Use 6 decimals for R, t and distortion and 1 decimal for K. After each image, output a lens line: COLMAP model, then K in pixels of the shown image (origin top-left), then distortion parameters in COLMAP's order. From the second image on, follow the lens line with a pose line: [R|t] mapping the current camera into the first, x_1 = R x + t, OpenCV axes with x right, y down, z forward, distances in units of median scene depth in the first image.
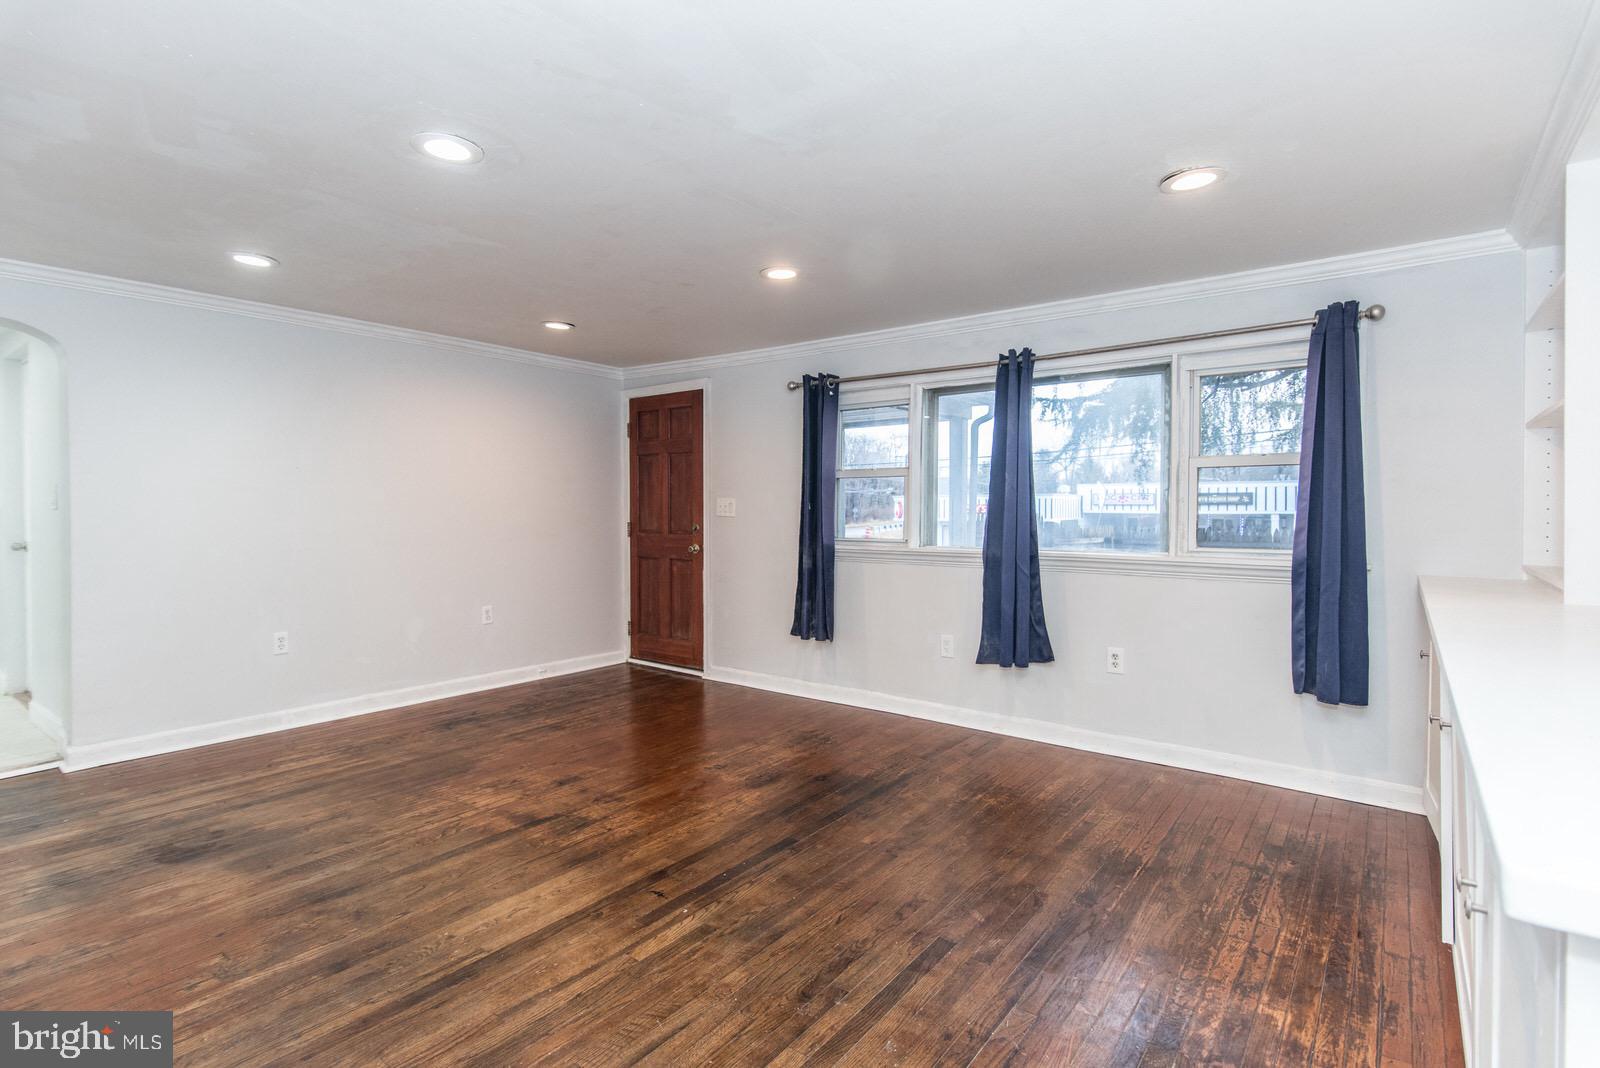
lens RADIAL K [[782.3, 0, 797.6], [0, 782.3, 524.1], [0, 0, 1]] dist [0.015789, -0.005263]
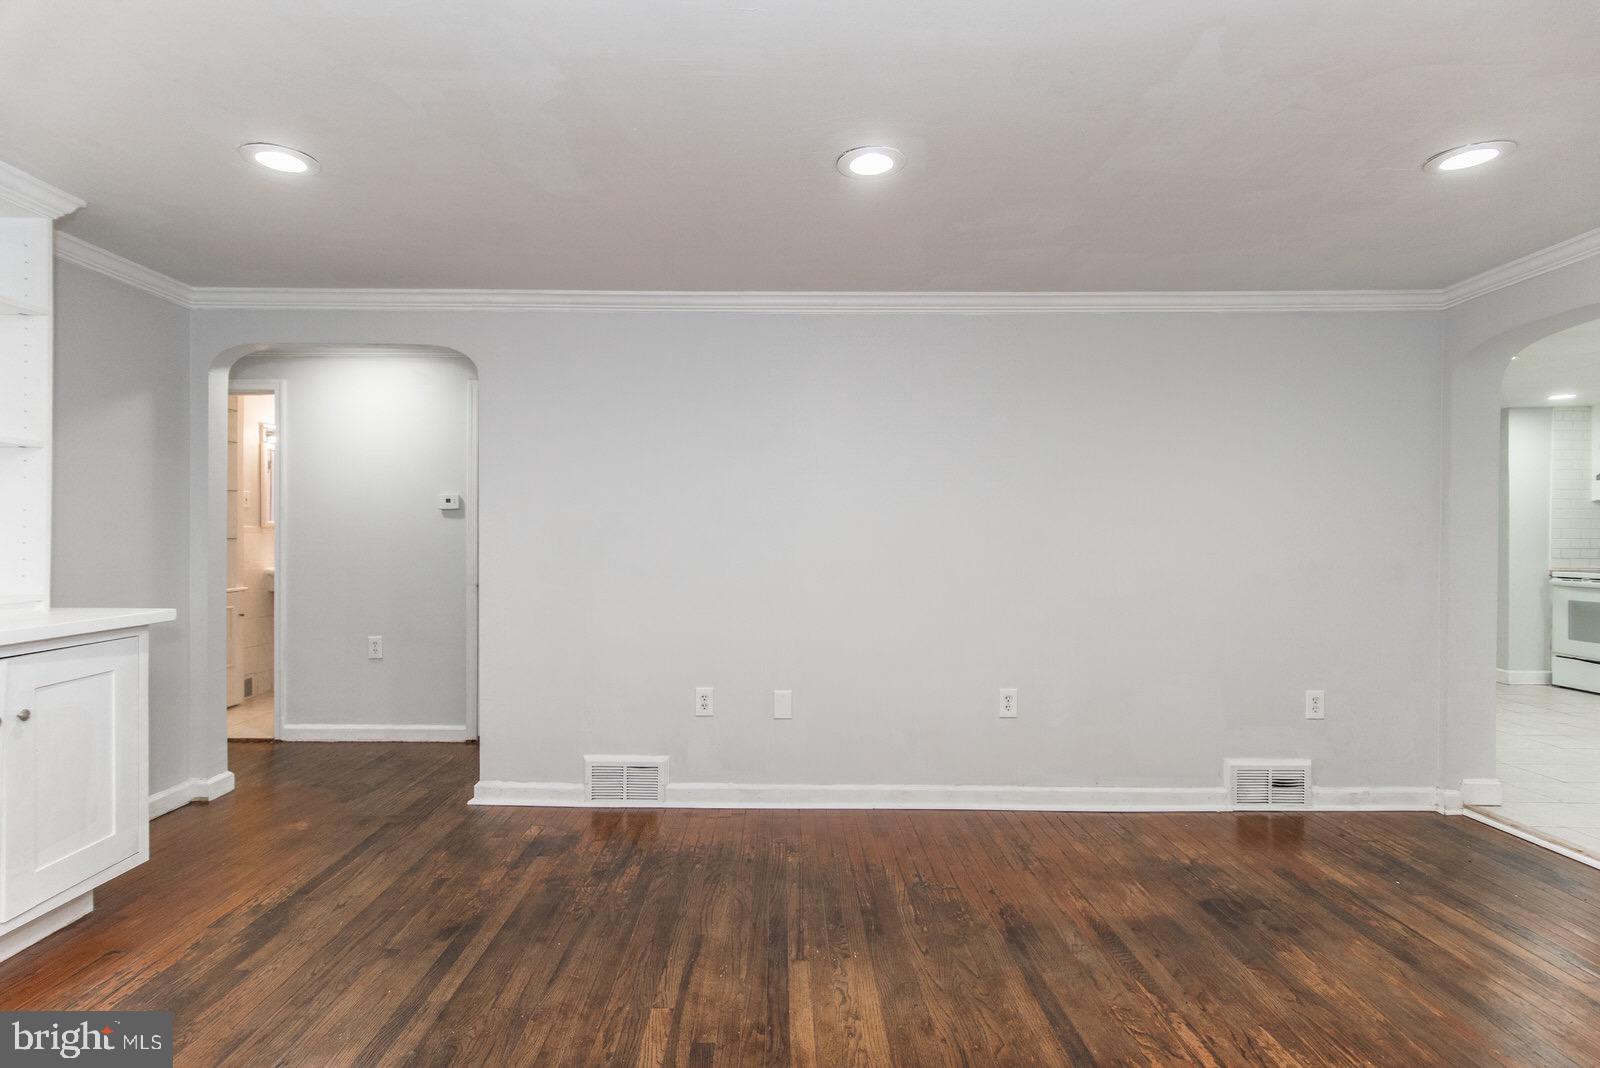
lens RADIAL K [[782.3, 0, 793.1], [0, 782.3, 535.8], [0, 0, 1]] dist [0.015789, -0.005263]
pose [[-0.785575, -0.002997, -0.618759, 0.210745], [-0.015507, 0.999770, 0.014845, -0.028157], [0.618572, 0.021257, -0.785441, 1.518297]]
